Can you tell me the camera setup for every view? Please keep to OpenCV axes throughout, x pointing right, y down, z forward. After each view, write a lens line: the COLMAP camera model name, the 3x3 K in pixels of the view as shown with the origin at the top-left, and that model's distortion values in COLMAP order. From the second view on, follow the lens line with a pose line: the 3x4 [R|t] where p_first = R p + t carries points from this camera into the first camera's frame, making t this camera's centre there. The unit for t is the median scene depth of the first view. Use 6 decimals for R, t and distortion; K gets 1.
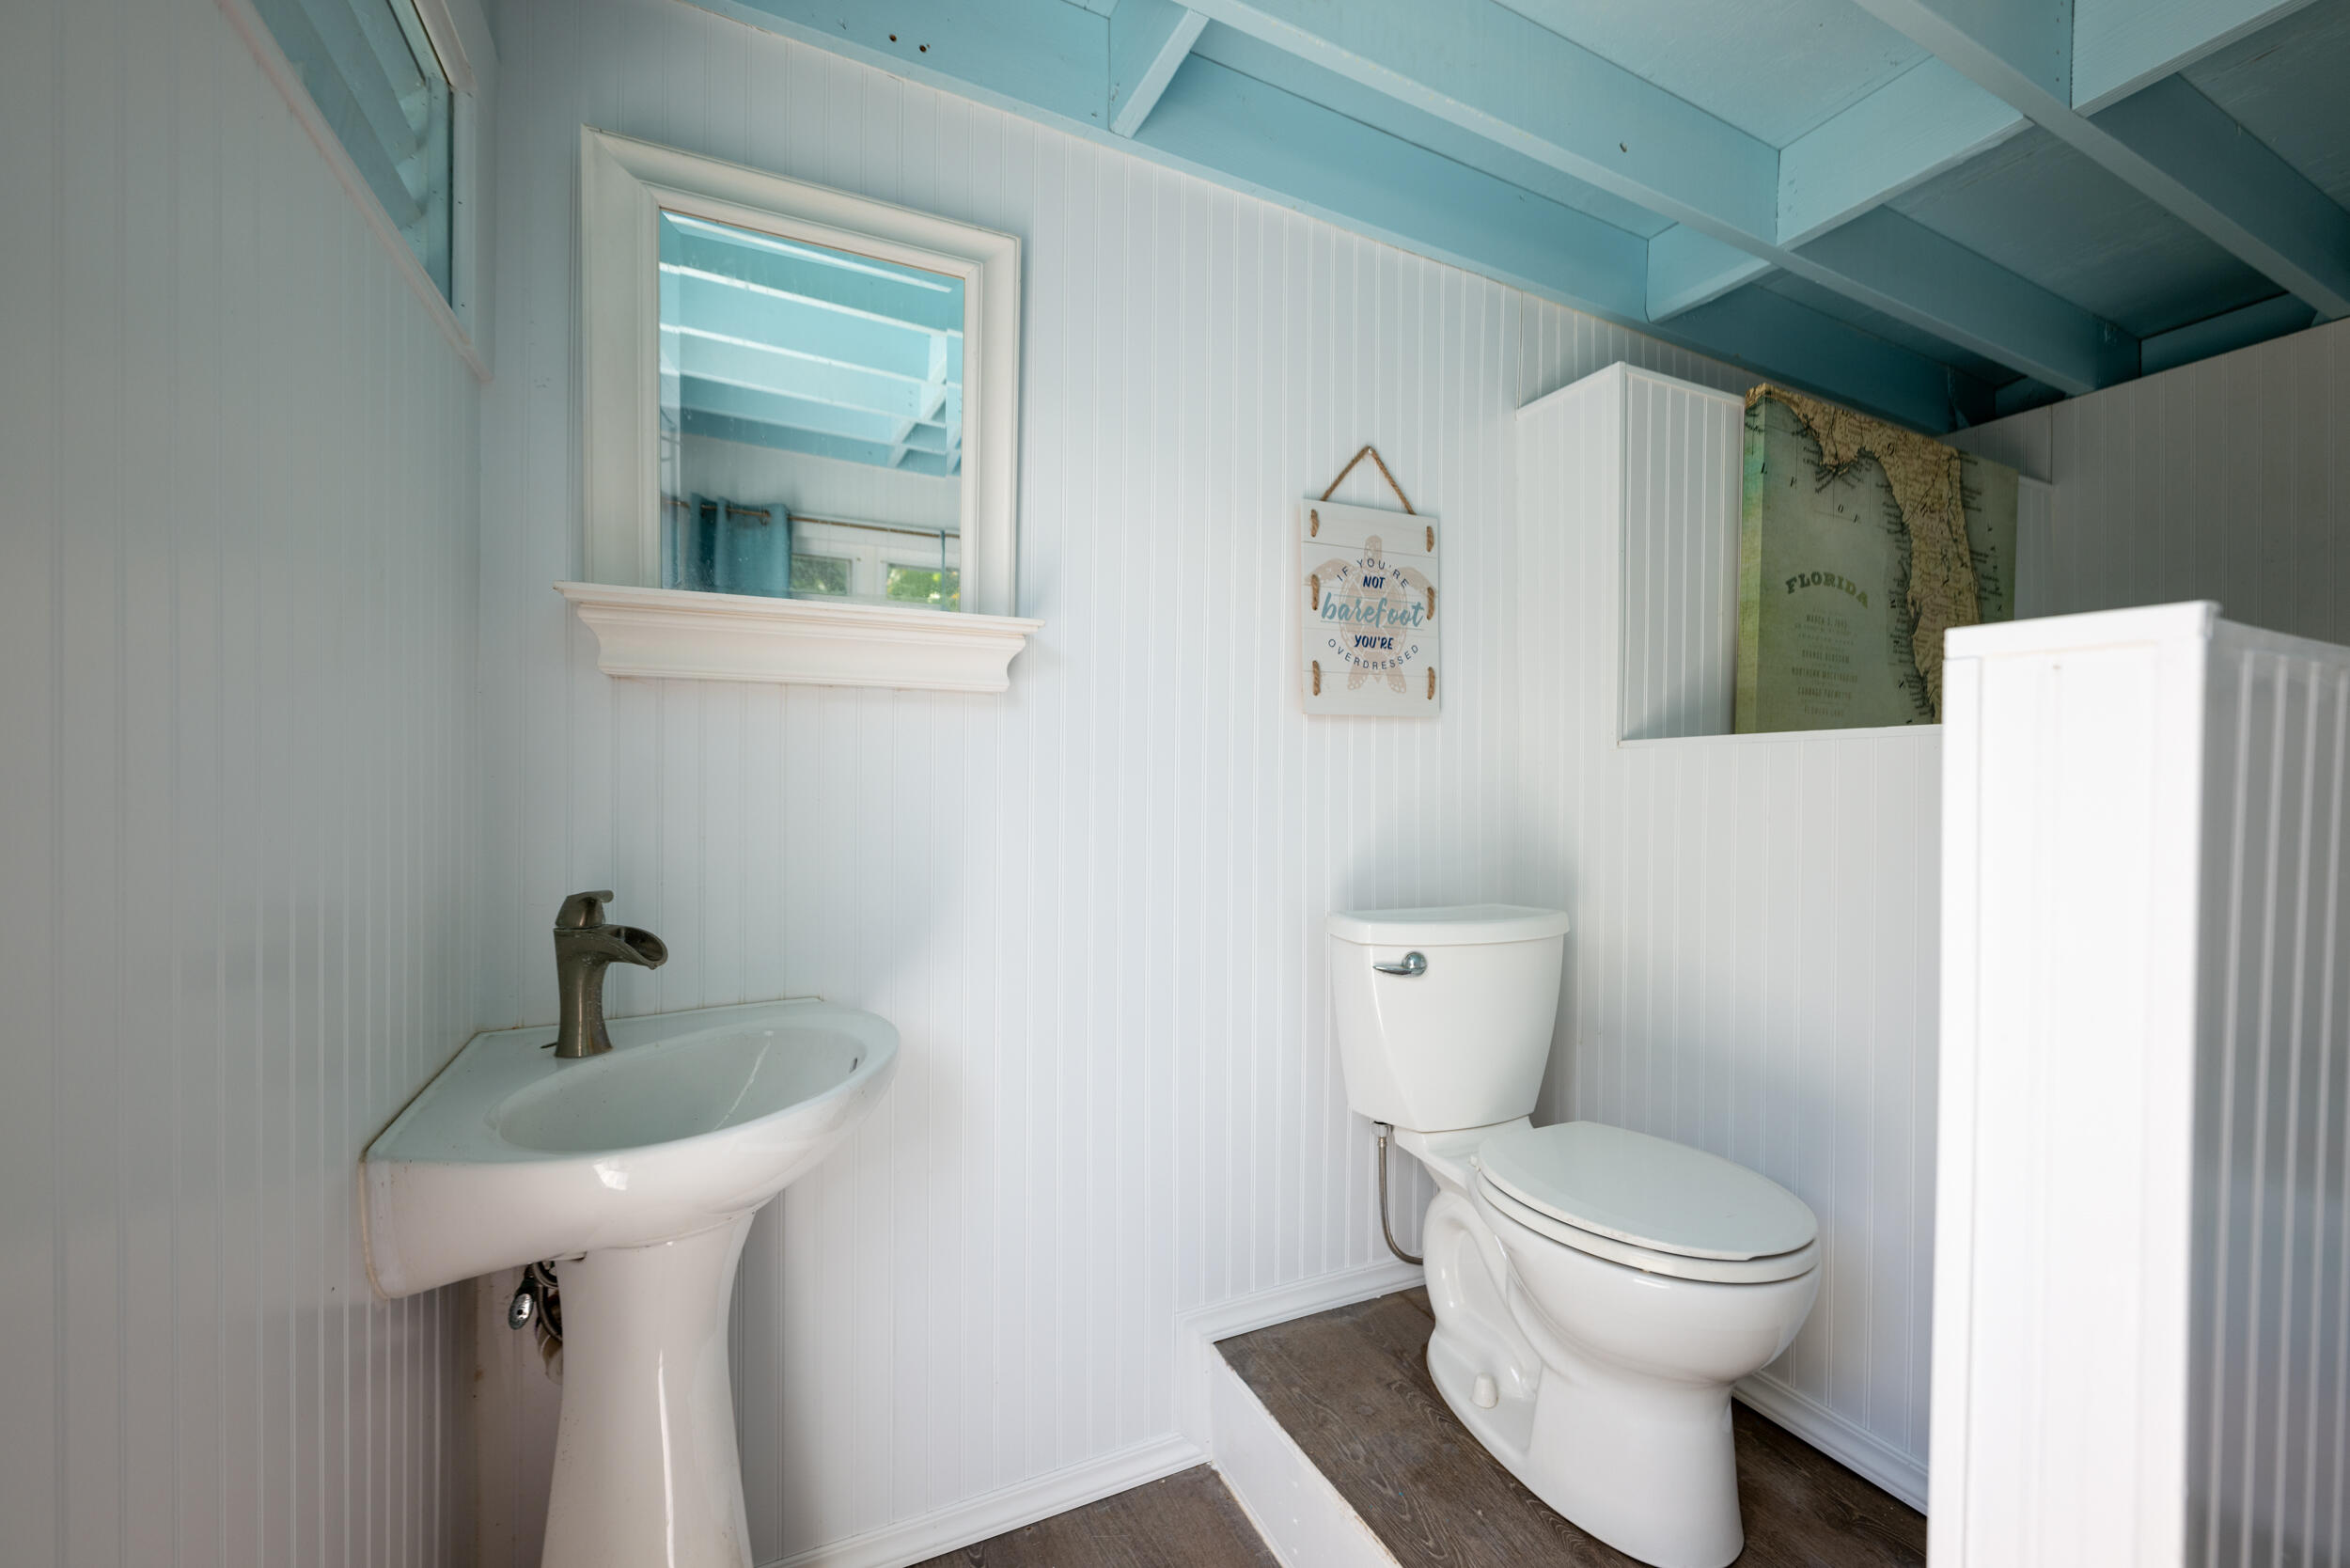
lens RADIAL K [[947.3, 0, 1189.7], [0, 947.3, 795.9], [0, 0, 1]] dist [-0.002824, 0.000195]
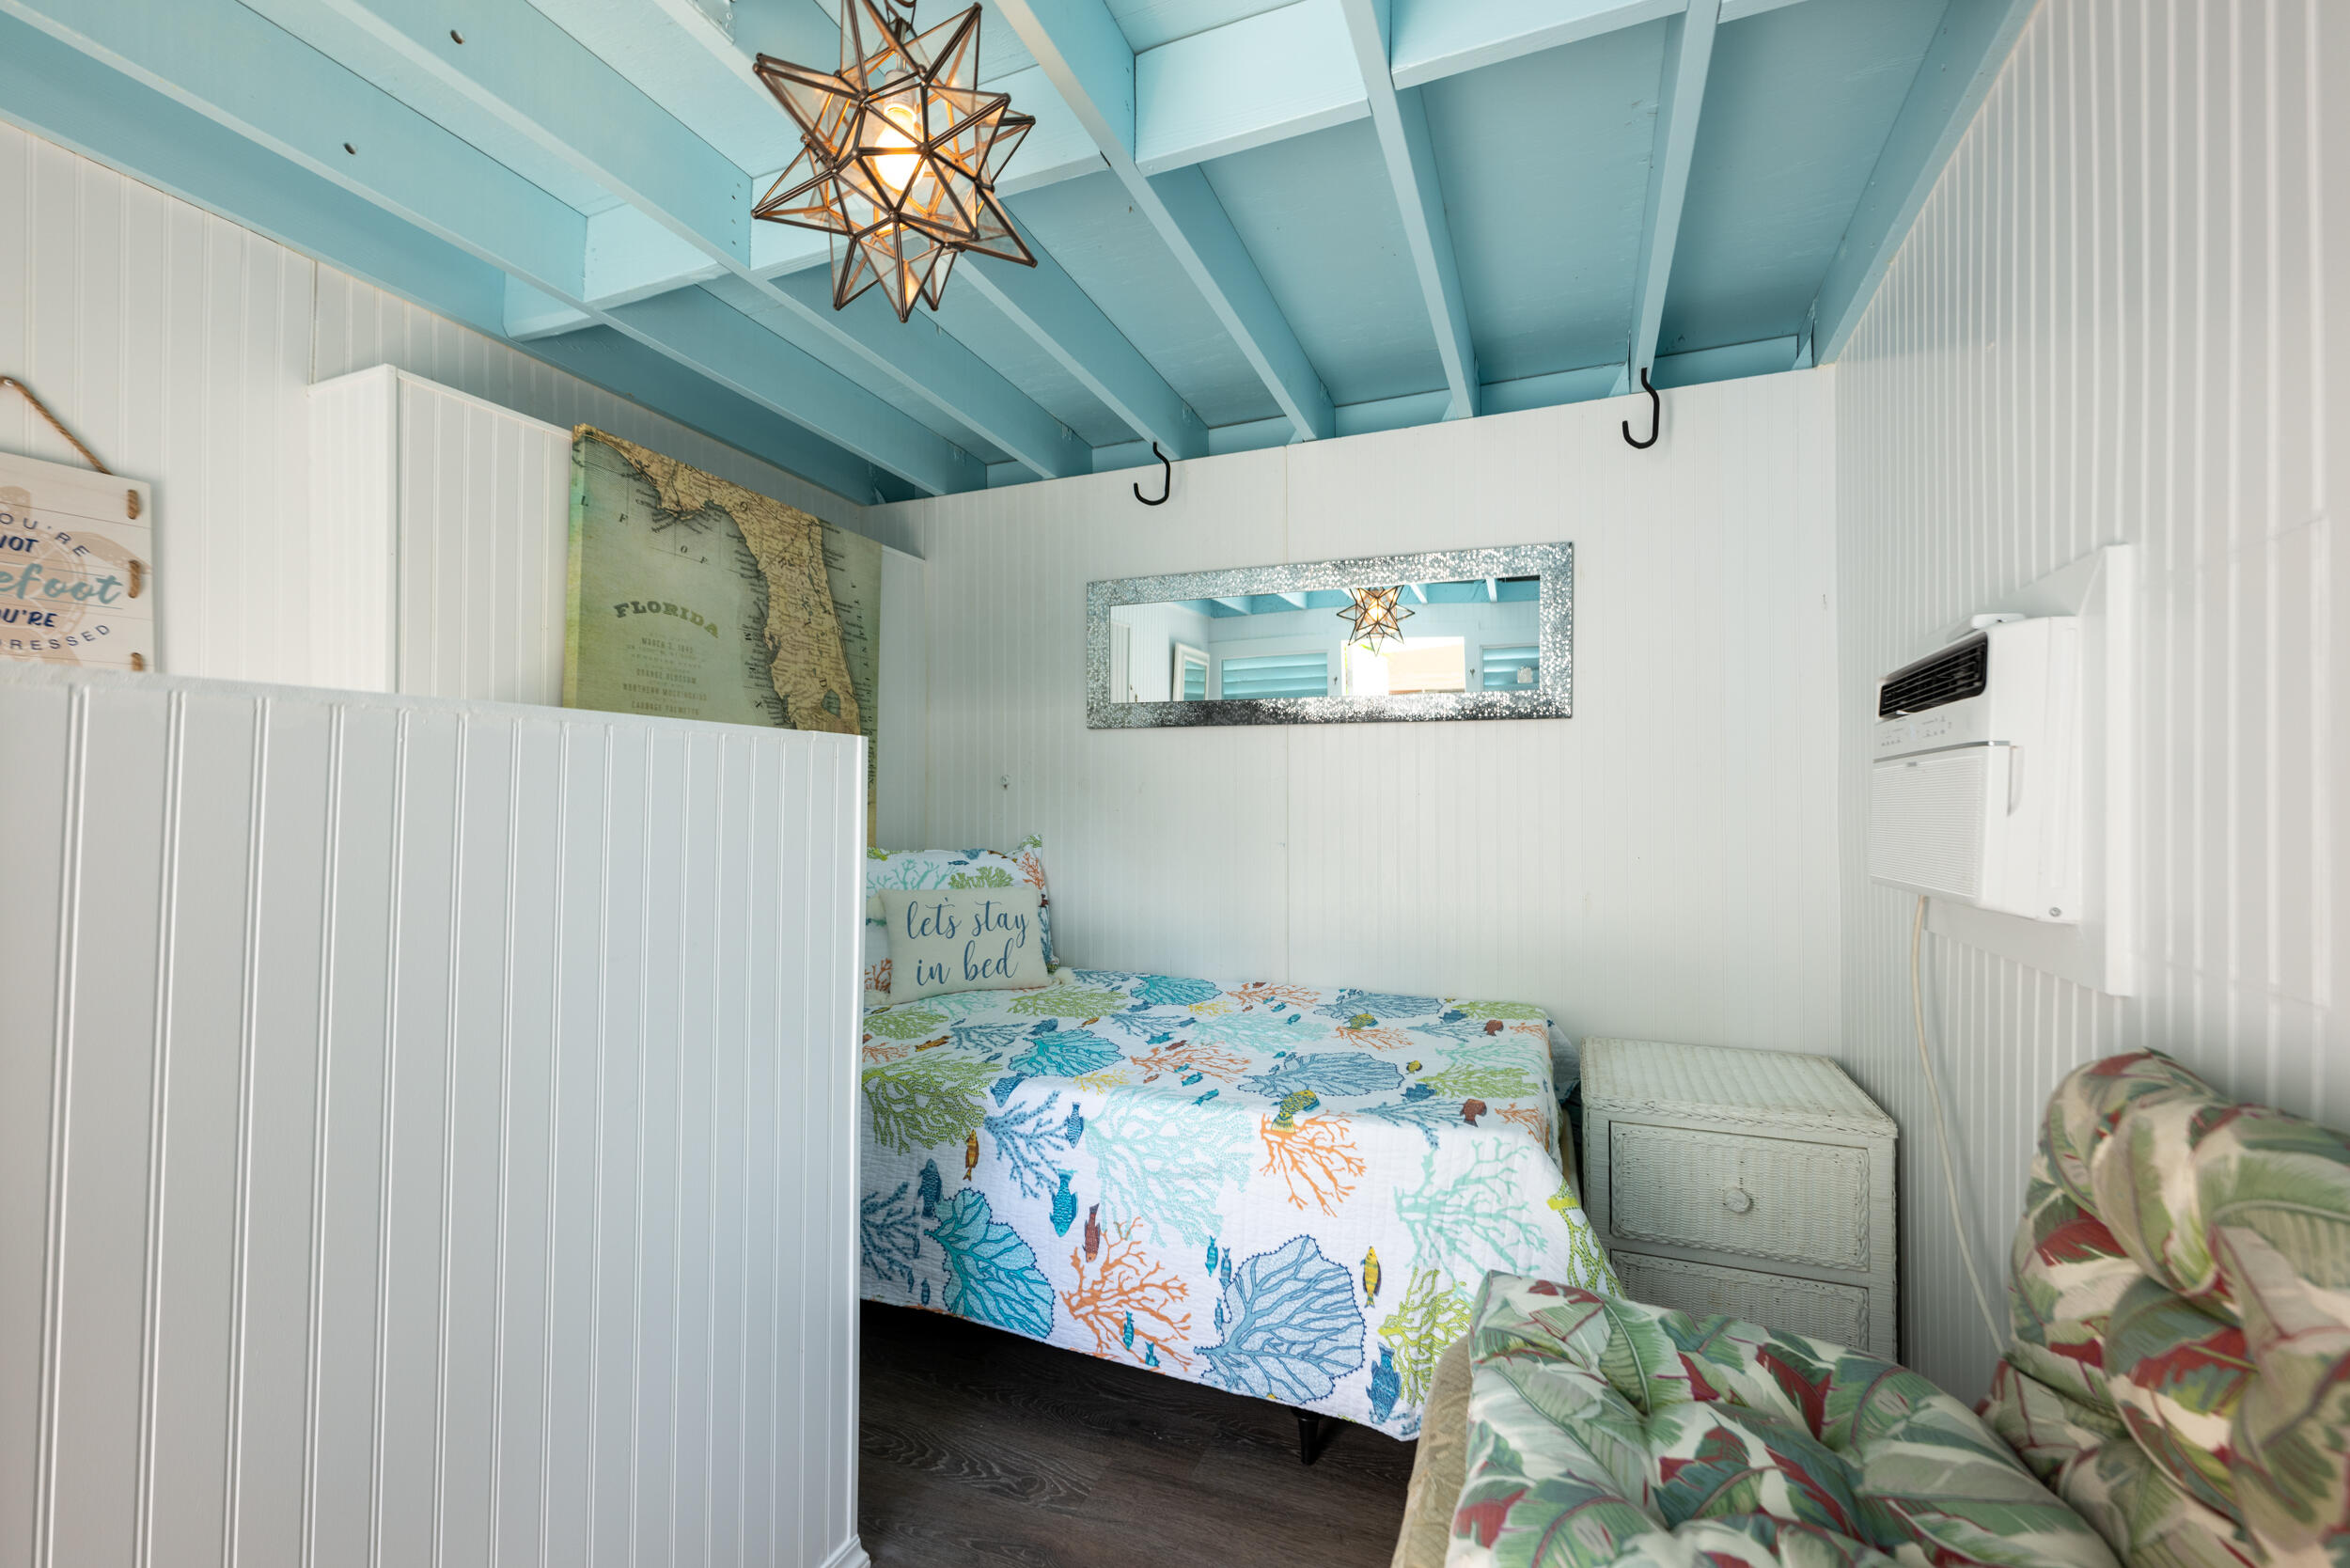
lens RADIAL K [[947.3, 0, 1189.7], [0, 947.3, 795.9], [0, 0, 1]] dist [-0.002824, 0.000195]
pose [[0.741603, -0.007130, 0.670801, 0.377645], [0.011858, 0.999927, -0.002482, 0.008044], [-0.670734, 0.009795, 0.741633, -0.276635]]
